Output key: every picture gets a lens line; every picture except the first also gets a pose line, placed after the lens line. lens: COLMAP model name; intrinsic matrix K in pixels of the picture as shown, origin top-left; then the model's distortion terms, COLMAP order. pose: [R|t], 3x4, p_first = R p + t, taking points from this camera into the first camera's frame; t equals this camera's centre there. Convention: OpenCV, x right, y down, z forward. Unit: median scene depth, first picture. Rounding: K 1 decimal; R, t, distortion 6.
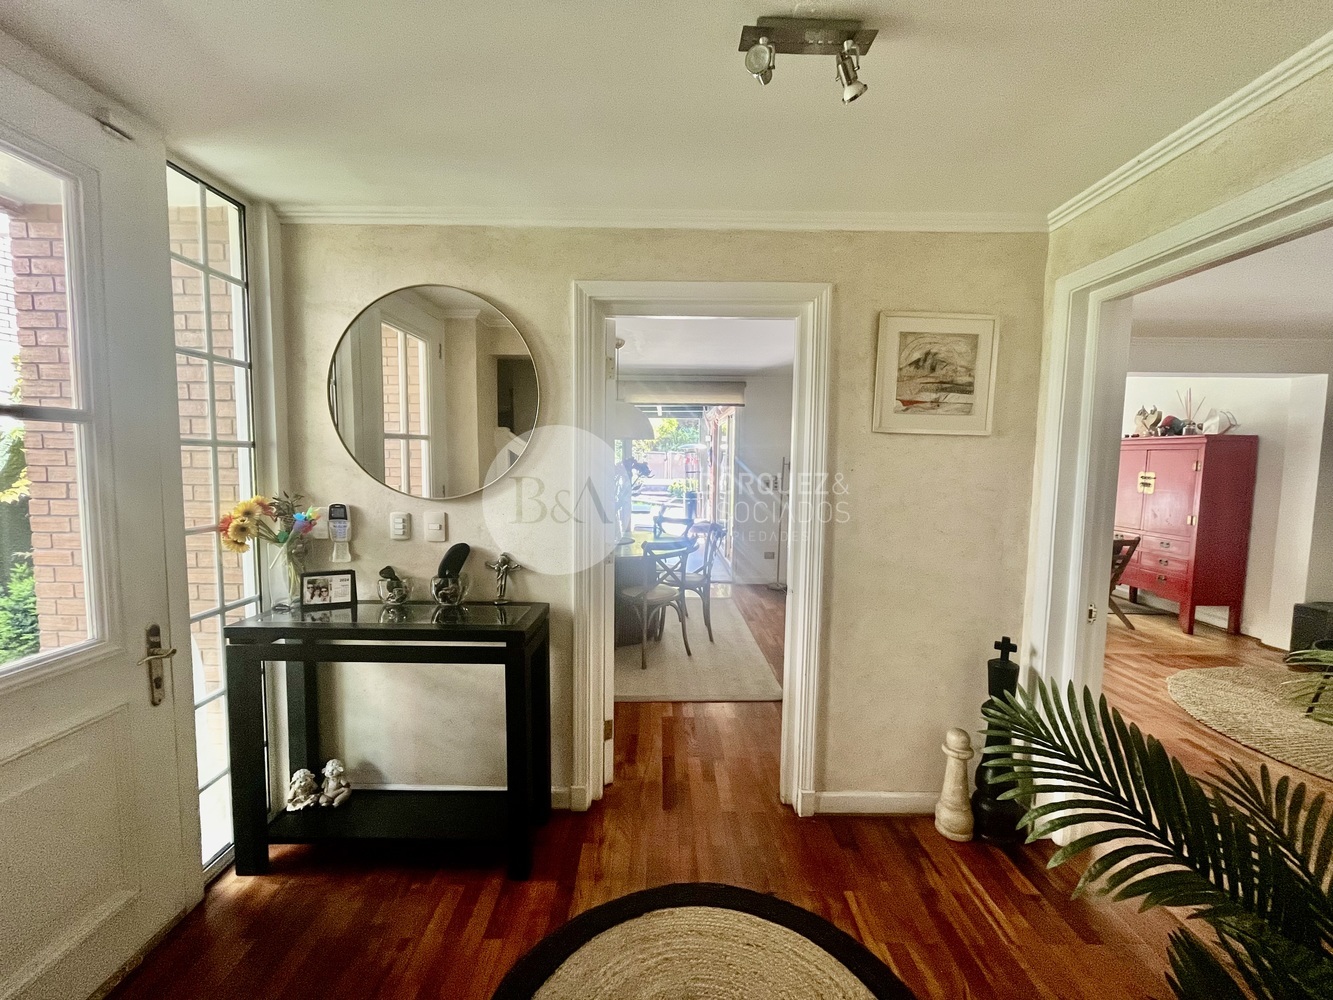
lens RADIAL K [[542.2, 0, 666.8], [0, 542.2, 500.6], [0, 0, 1]] dist [-0.002643, 0.000074]
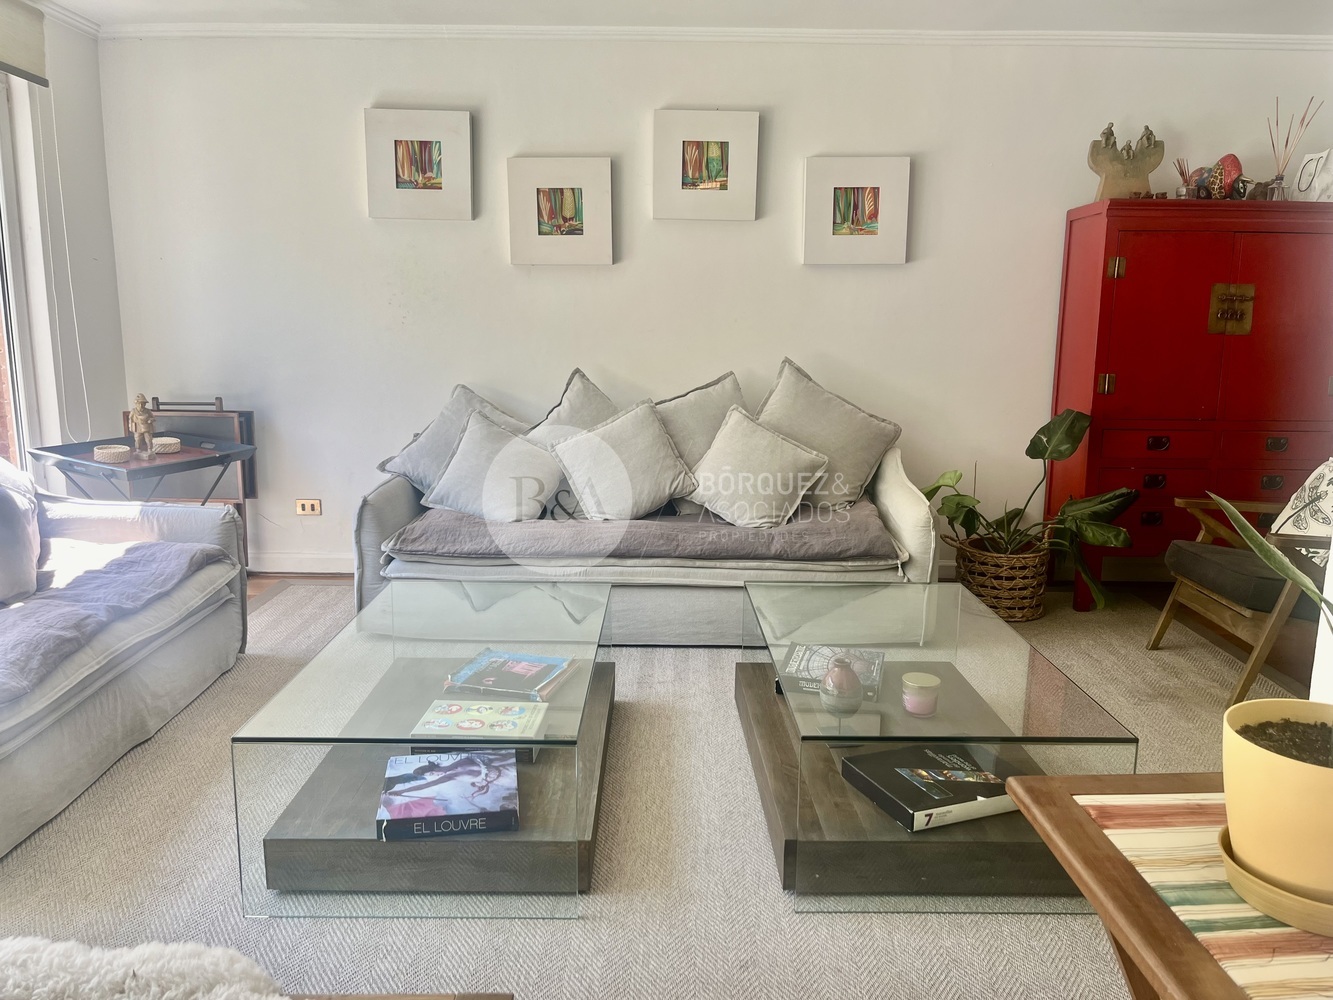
lens RADIAL K [[1015.8, 0, 675.8], [0, 1015.8, 498.3], [0, 0, 1]] dist [0.041988, -0.055450]
pose [[-0.001380, -0.197099, 0.980383, 0.059599], [0.069557, 0.977990, 0.196716, -0.077747], [-0.997577, 0.068464, 0.012360, 1.448538]]
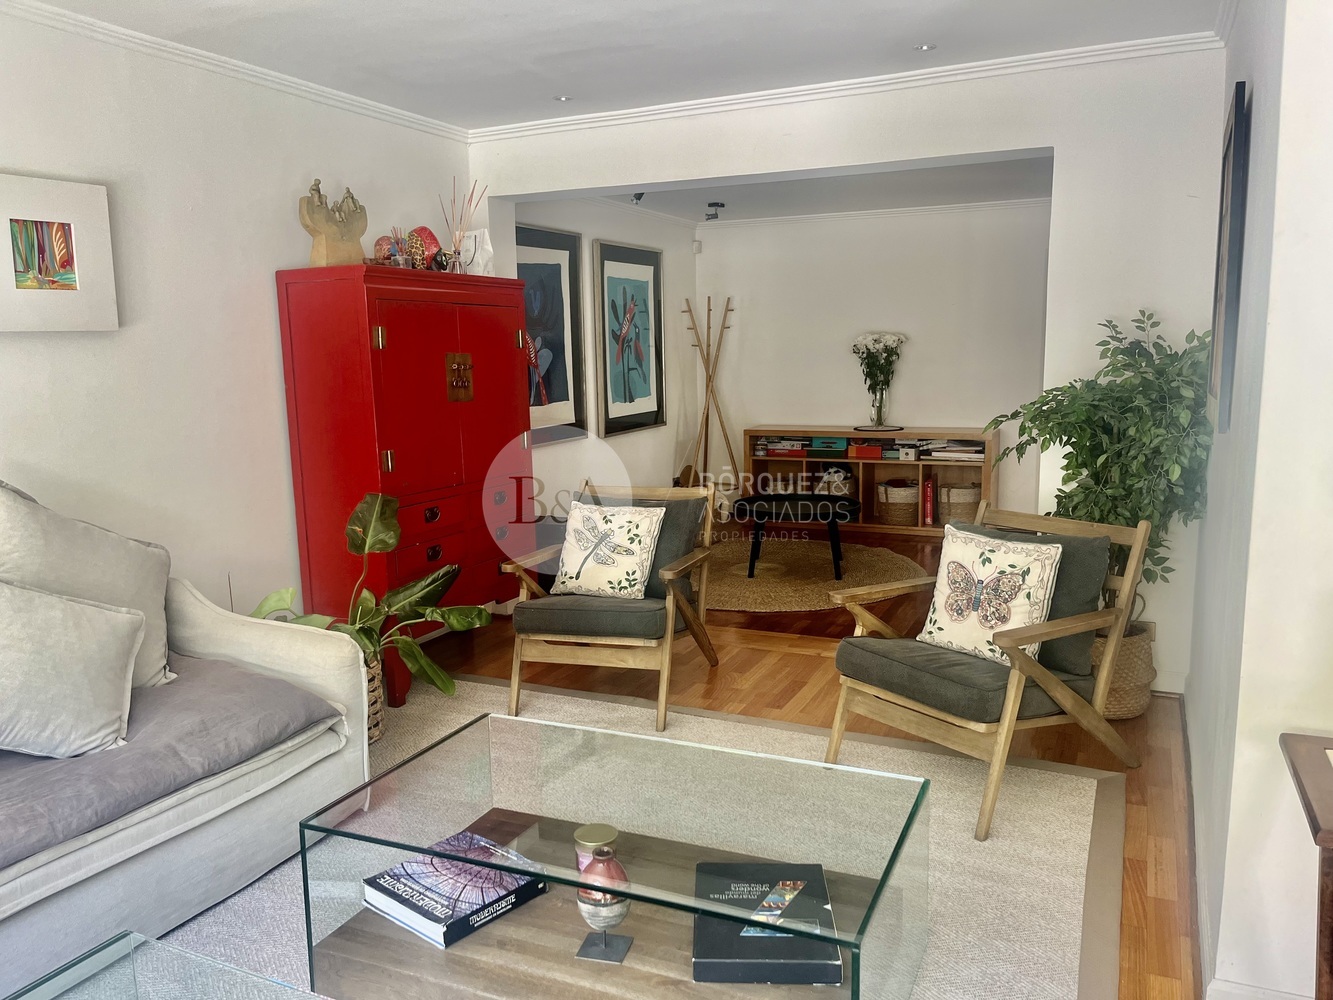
lens RADIAL K [[1015.8, 0, 676.1], [0, 1015.8, 507.3], [0, 0, 1]] dist [0.041988, -0.055450]
pose [[-0.906908, -0.063919, 0.416452, 0.369682], [0.038314, 0.971819, 0.232595, -0.117825], [-0.419583, 0.226899, -0.878901, 1.697121]]
